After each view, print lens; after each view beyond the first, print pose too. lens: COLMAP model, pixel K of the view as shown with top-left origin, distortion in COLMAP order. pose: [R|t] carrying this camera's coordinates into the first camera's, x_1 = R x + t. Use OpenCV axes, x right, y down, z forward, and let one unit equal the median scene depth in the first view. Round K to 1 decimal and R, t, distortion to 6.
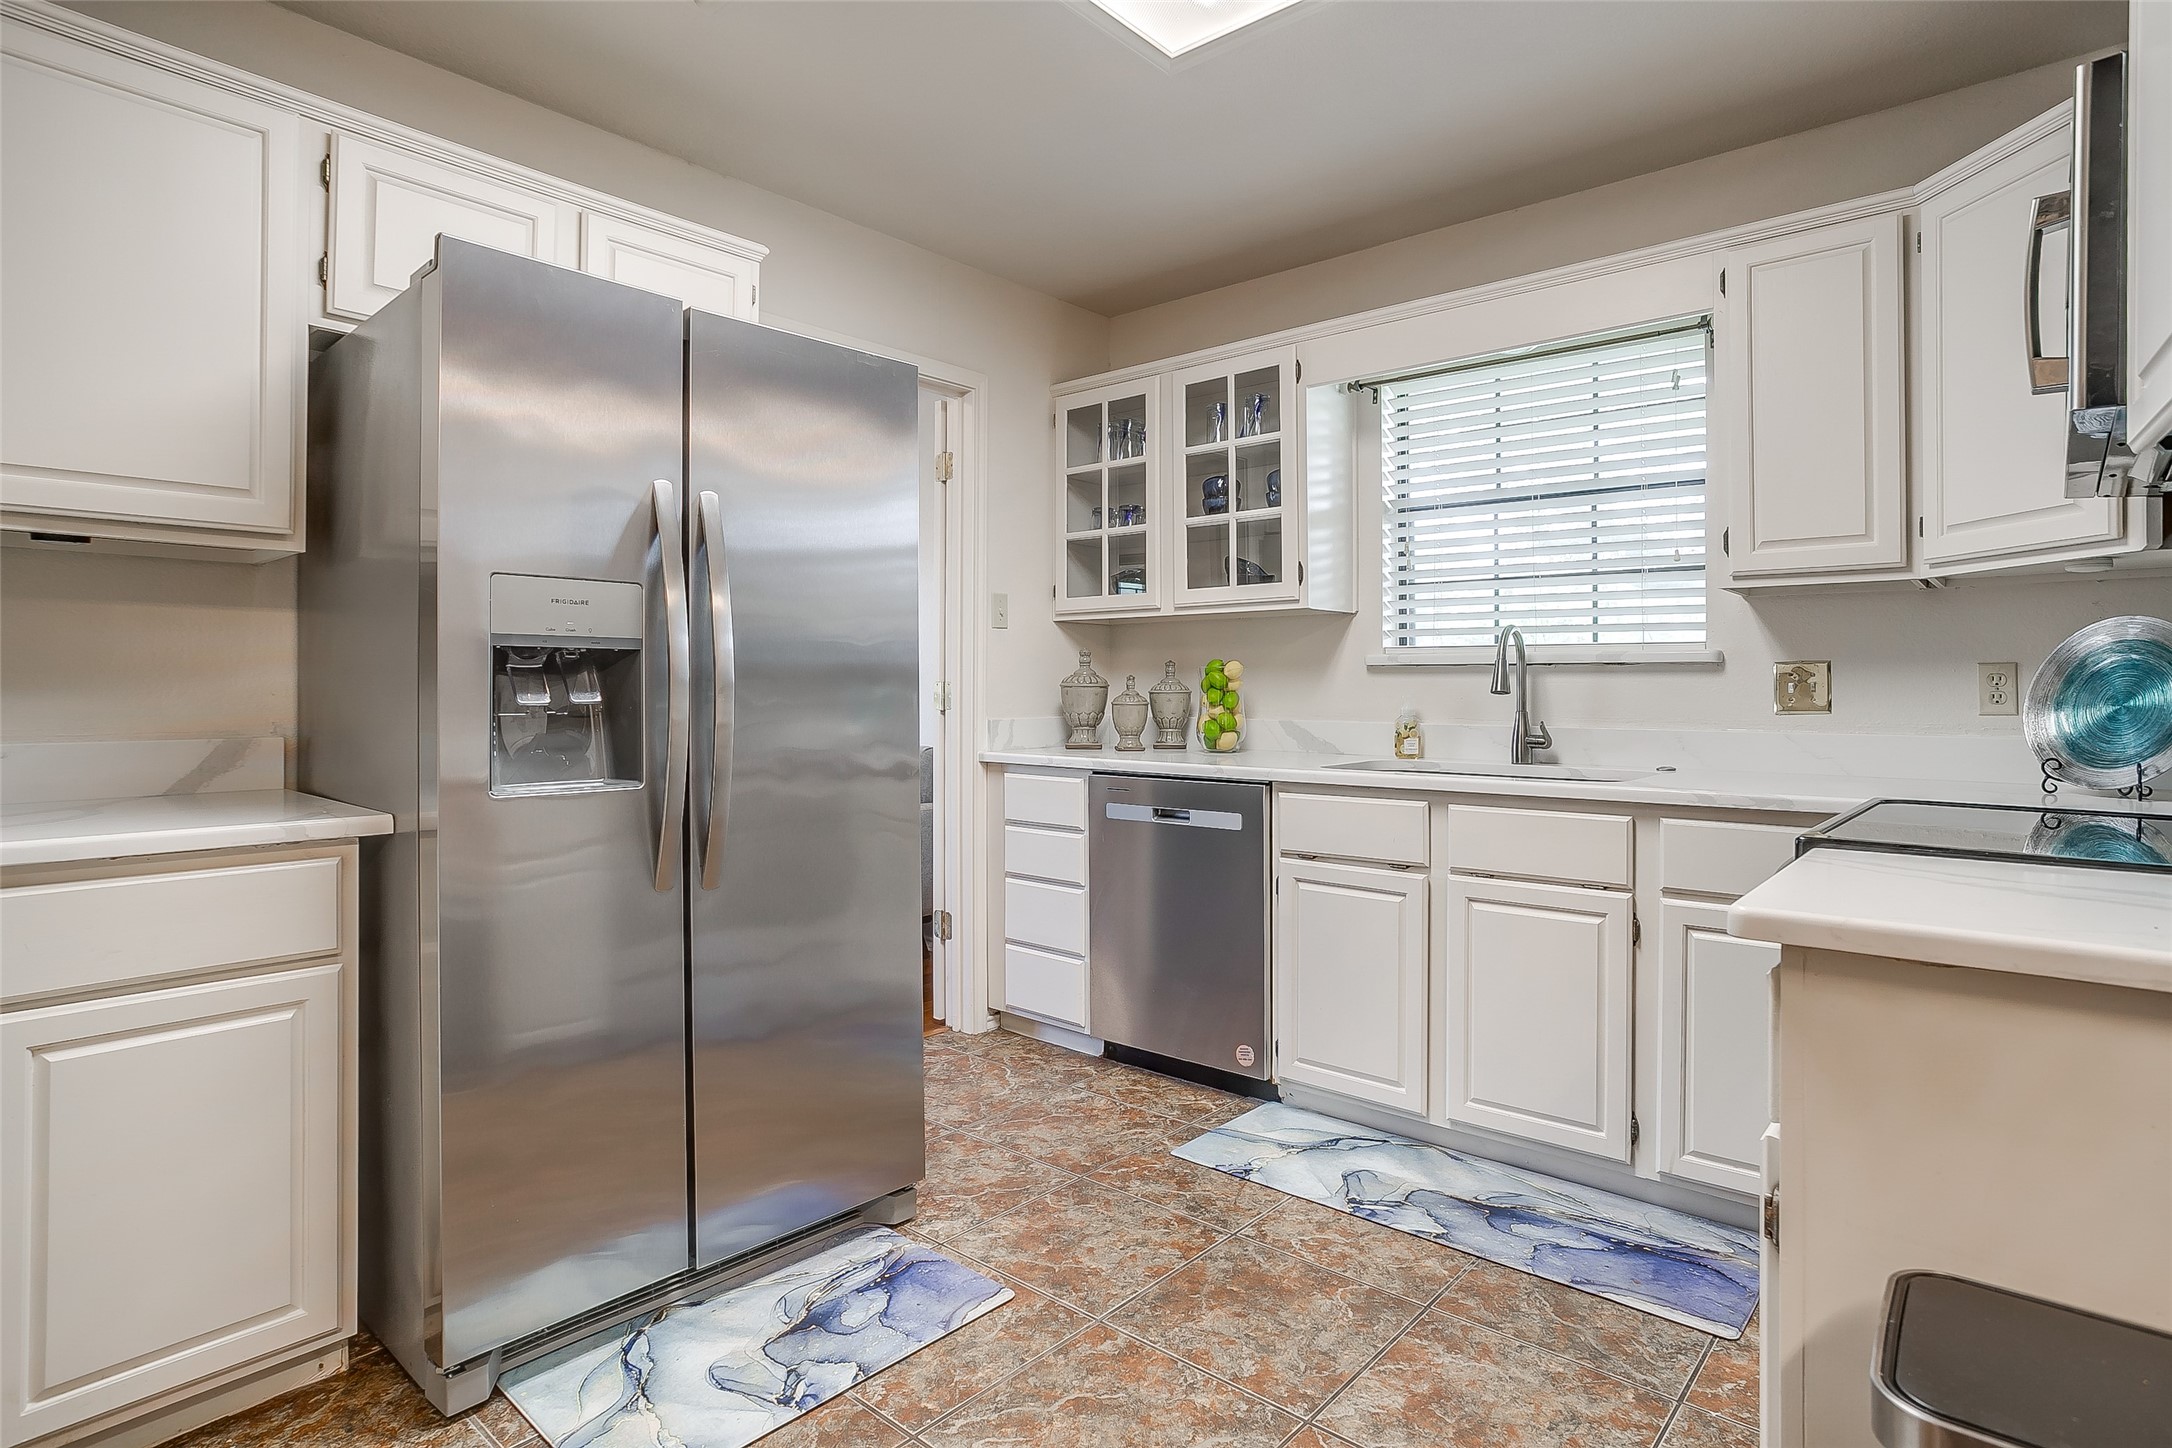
lens RADIAL K [[1142.7, 0, 1122.8], [0, 1142.7, 681.1], [0, 0, 1]] dist [-0.043055, 0.028316]
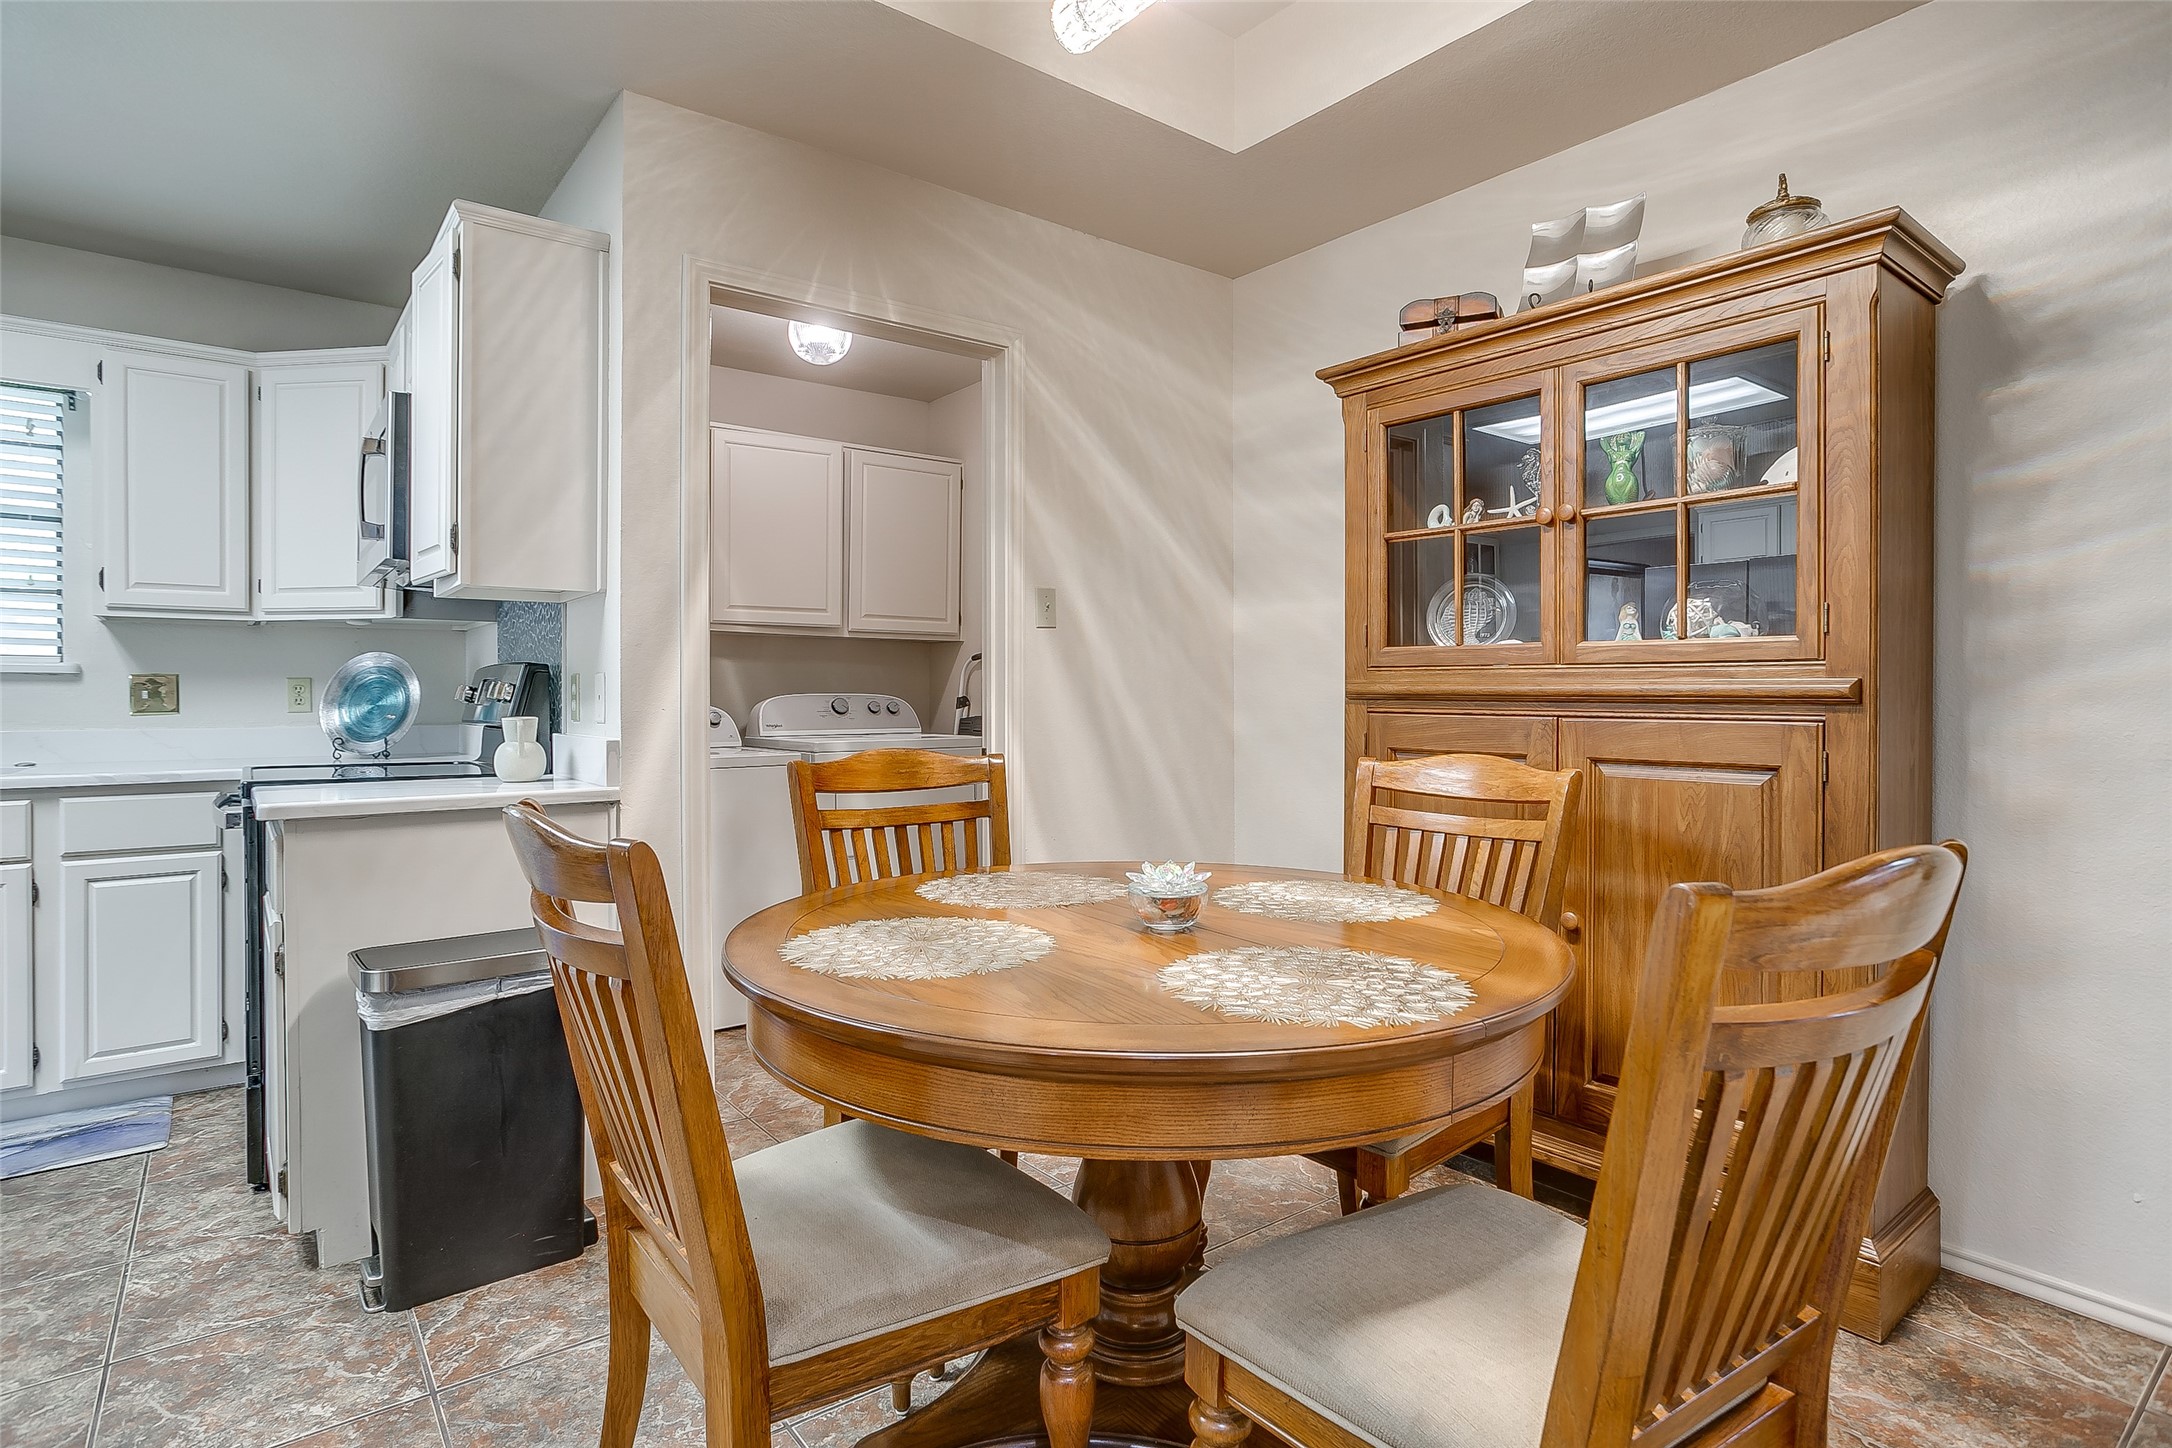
lens RADIAL K [[1142.7, 0, 1065.8], [0, 1142.7, 694.6], [0, 0, 1]] dist [-0.043055, 0.028316]
pose [[0.231597, -0.001972, 0.972810, -0.431872], [-0.003444, 0.999990, 0.002847, -0.001425], [-0.972806, -0.004010, 0.231588, -0.333546]]
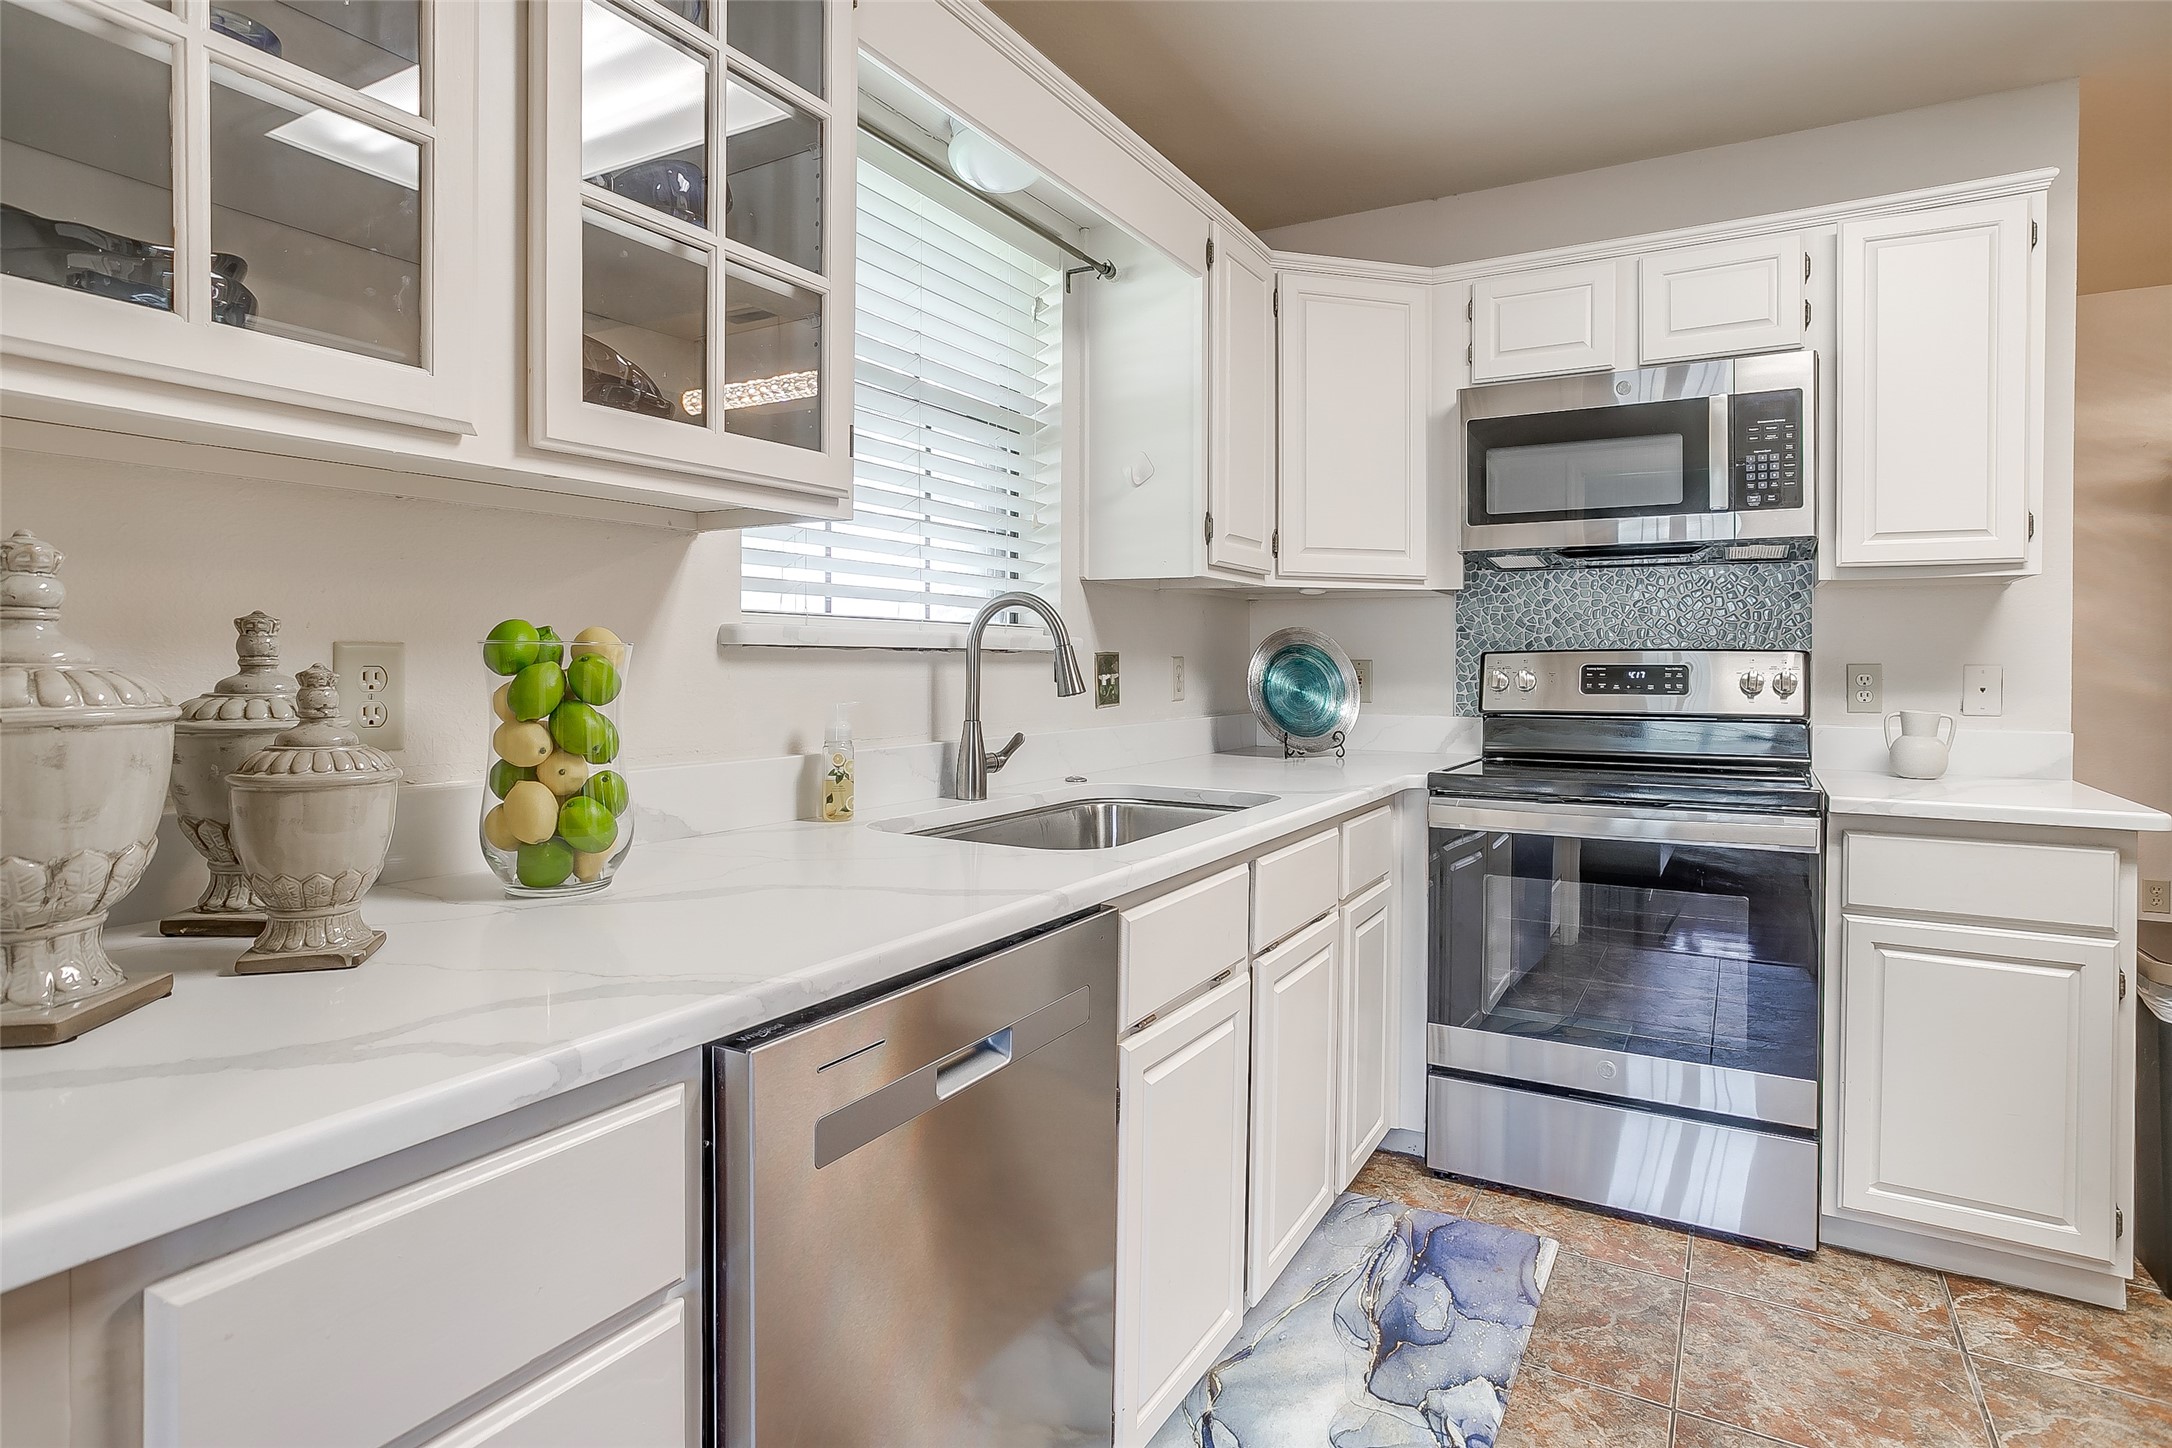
lens RADIAL K [[1142.7, 0, 1102.9], [0, 1142.7, 674.9], [0, 0, 1]] dist [-0.043055, 0.028316]
pose [[-0.173118, -0.014881, 0.984789, -0.385186], [-0.010707, 0.999855, 0.013226, -0.011850], [-0.984843, -0.008254, -0.173252, 1.233460]]
